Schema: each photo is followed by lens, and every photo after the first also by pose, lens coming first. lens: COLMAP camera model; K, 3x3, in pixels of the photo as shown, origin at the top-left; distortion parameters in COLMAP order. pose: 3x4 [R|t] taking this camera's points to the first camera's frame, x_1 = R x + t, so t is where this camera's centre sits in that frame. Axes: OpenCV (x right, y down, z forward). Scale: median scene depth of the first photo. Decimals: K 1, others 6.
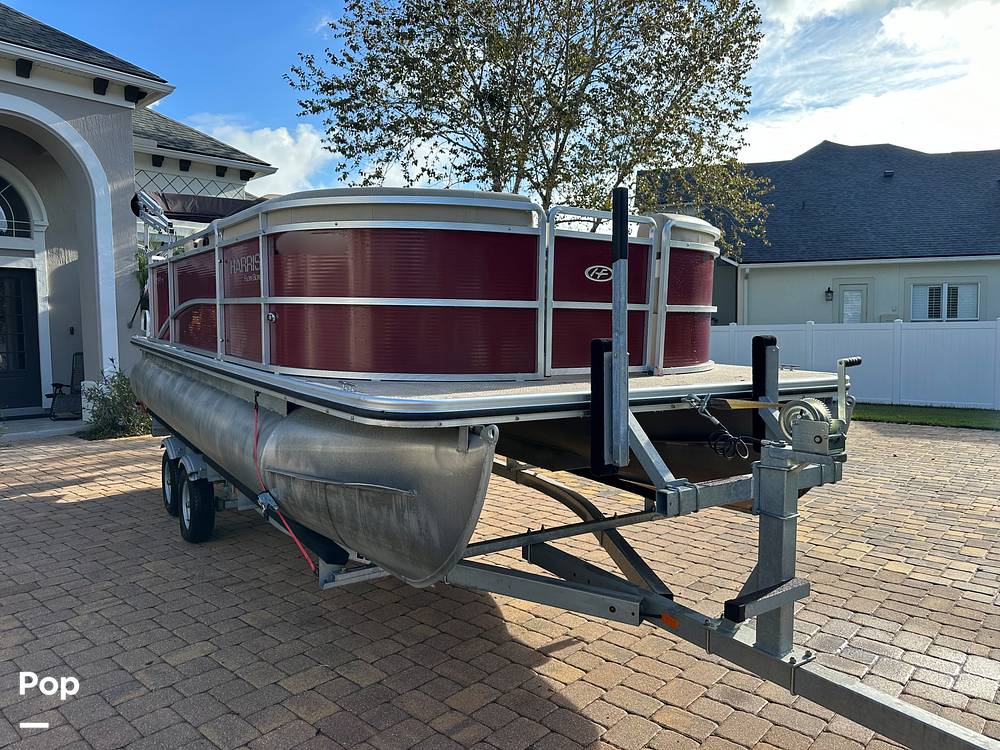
lens RADIAL K [[701.2, 0, 500.6], [0, 701.2, 371.3], [0, 0, 1]] dist [0.050046, -0.049720]
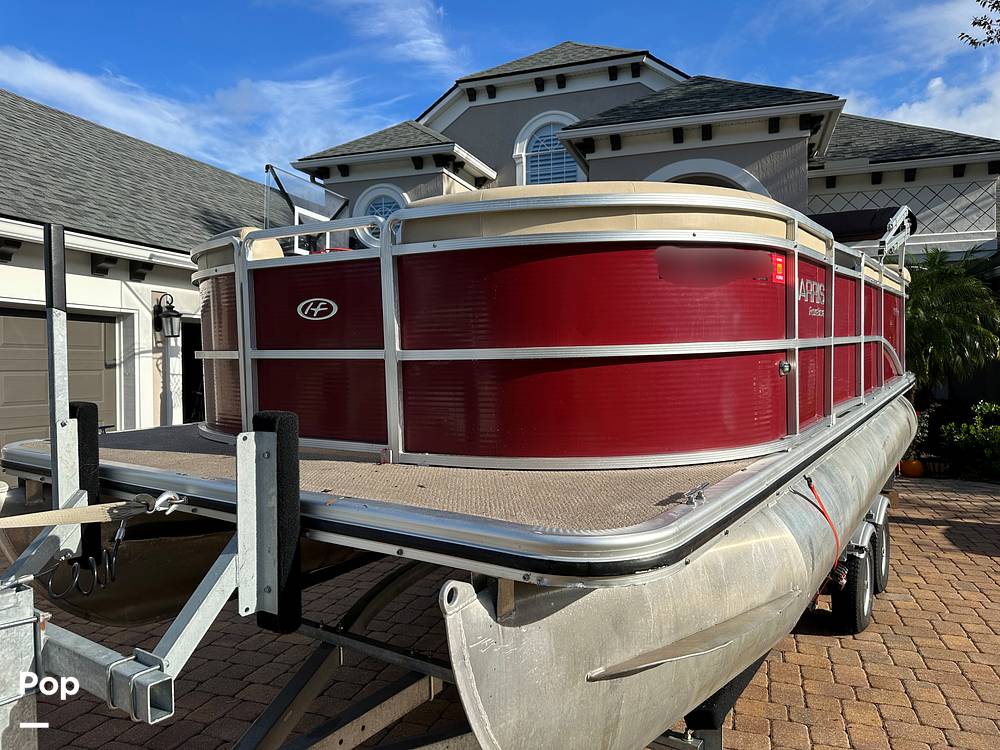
lens RADIAL K [[711.3, 0, 501.4], [0, 711.3, 373.5], [0, 0, 1]] dist [0.068735, -0.087261]
pose [[0.383397, 0.014615, -0.923468, 0.699061], [-0.045631, 0.998953, -0.003134, -0.063918], [0.922456, 0.043340, 0.383662, 0.713364]]
